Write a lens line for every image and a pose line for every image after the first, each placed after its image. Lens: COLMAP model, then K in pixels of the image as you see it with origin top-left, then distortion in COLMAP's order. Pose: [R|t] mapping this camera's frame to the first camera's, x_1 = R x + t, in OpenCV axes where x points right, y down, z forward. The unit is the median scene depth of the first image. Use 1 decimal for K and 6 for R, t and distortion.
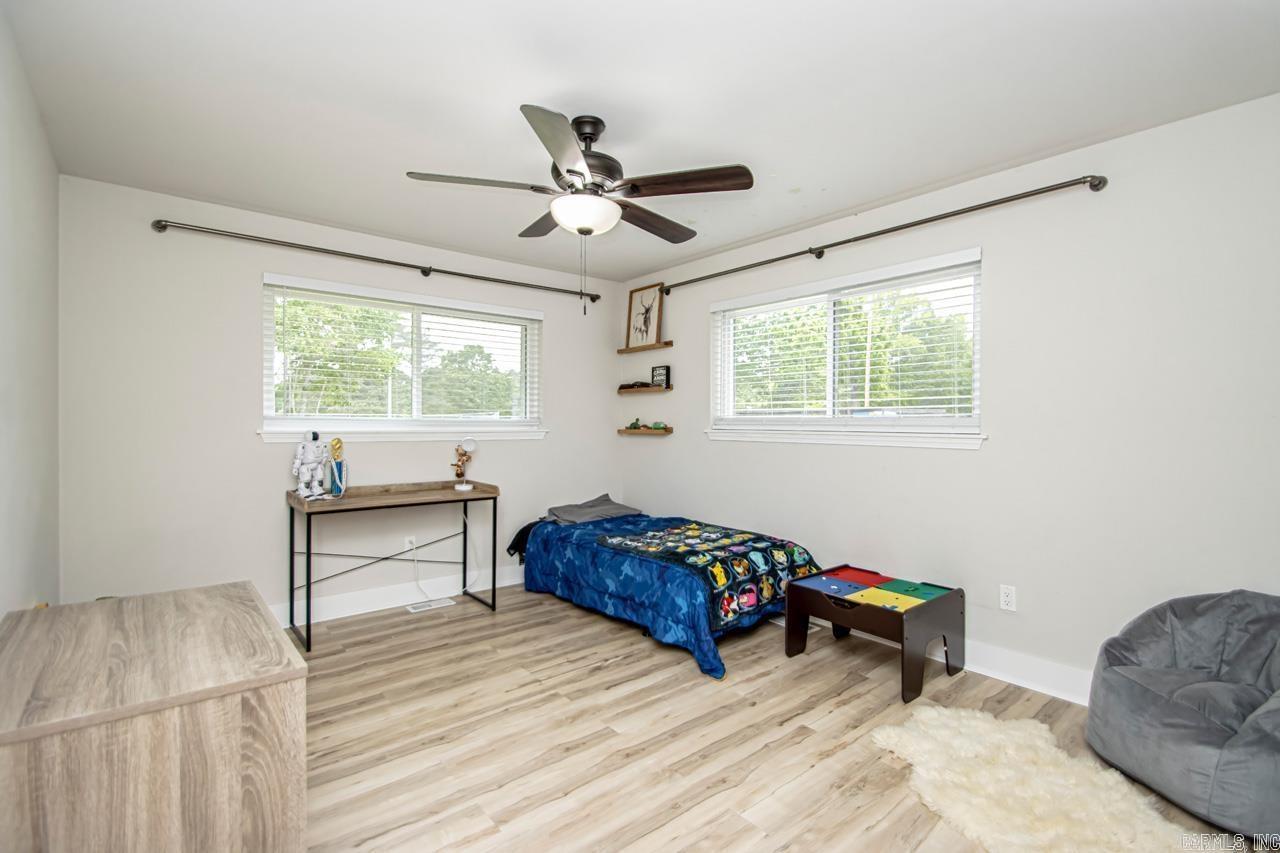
lens RADIAL K [[594.6, 0, 640.0], [0, 594.6, 426.5], [0, 0, 1]] dist [0.000195, -0.017460]
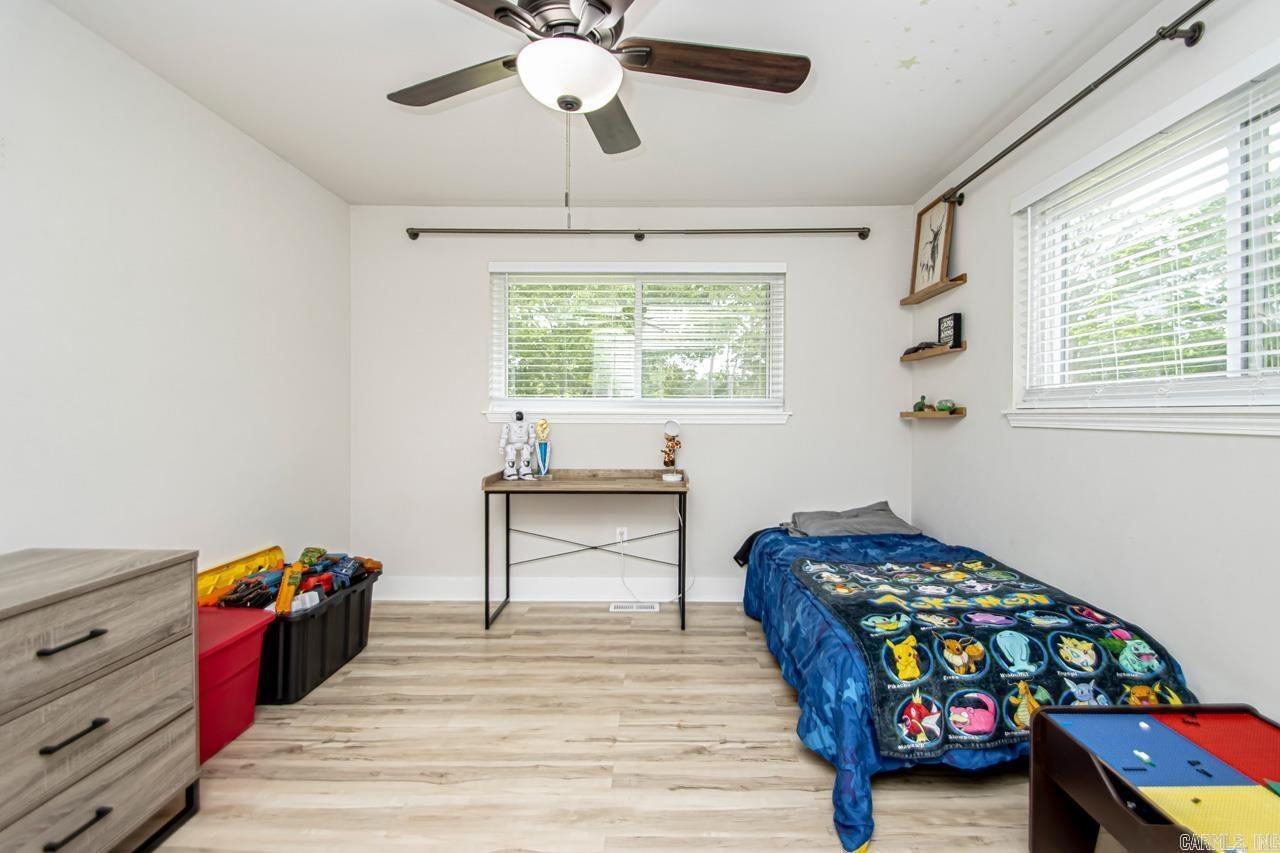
lens RADIAL K [[603.4, 0, 645.9], [0, 603.4, 418.6], [0, 0, 1]] dist [0.014915, -0.019242]
pose [[0.763942, 0.003191, -0.645277, 0.287011], [-0.004574, 0.999989, -0.000470, 0.020391], [0.645269, 0.003311, 0.763948, 0.366434]]
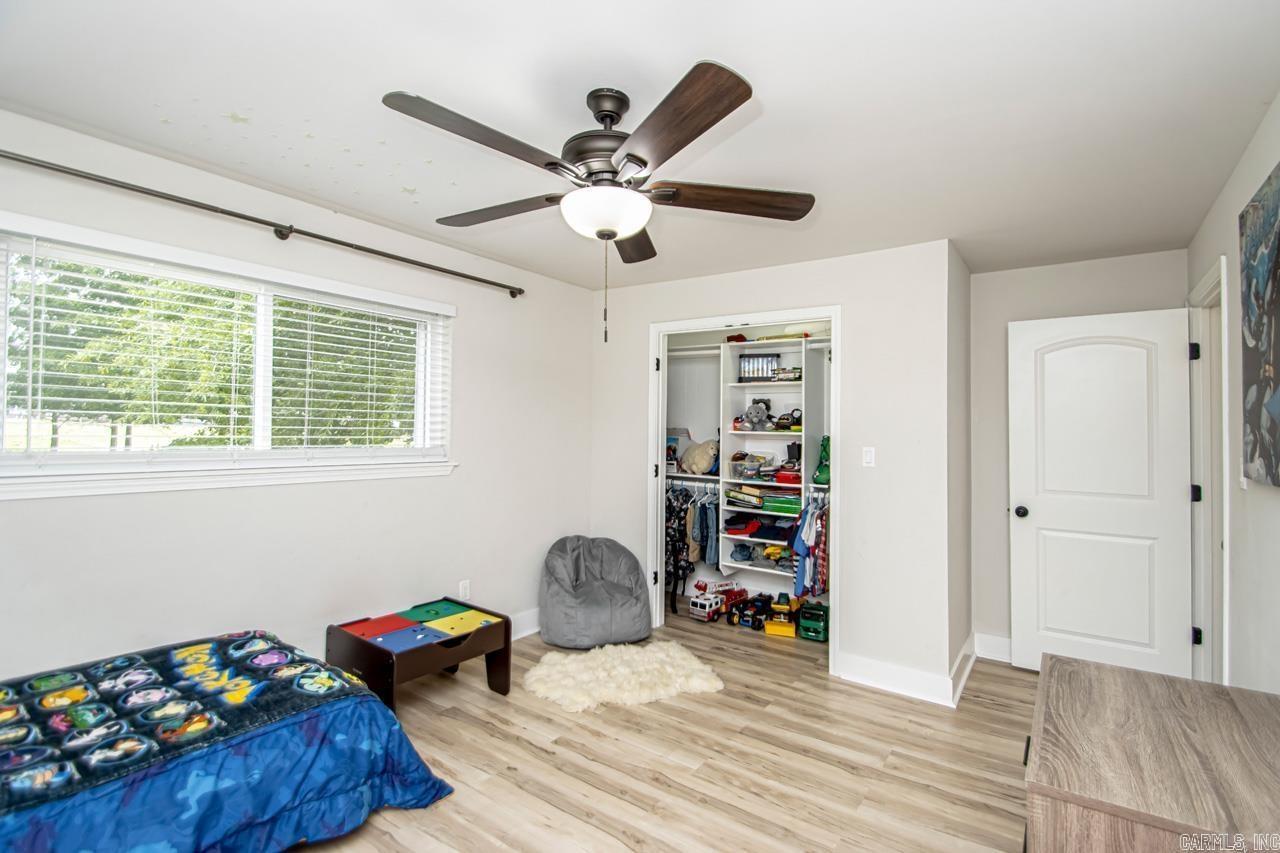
lens RADIAL K [[603.4, 0, 645.9], [0, 603.4, 418.6], [0, 0, 1]] dist [0.014915, -0.019242]
pose [[-0.264472, 0.012286, 0.964315, -0.584089], [-0.004360, 0.999893, -0.013935, -0.048367], [-0.964384, -0.007889, -0.264390, 0.788633]]
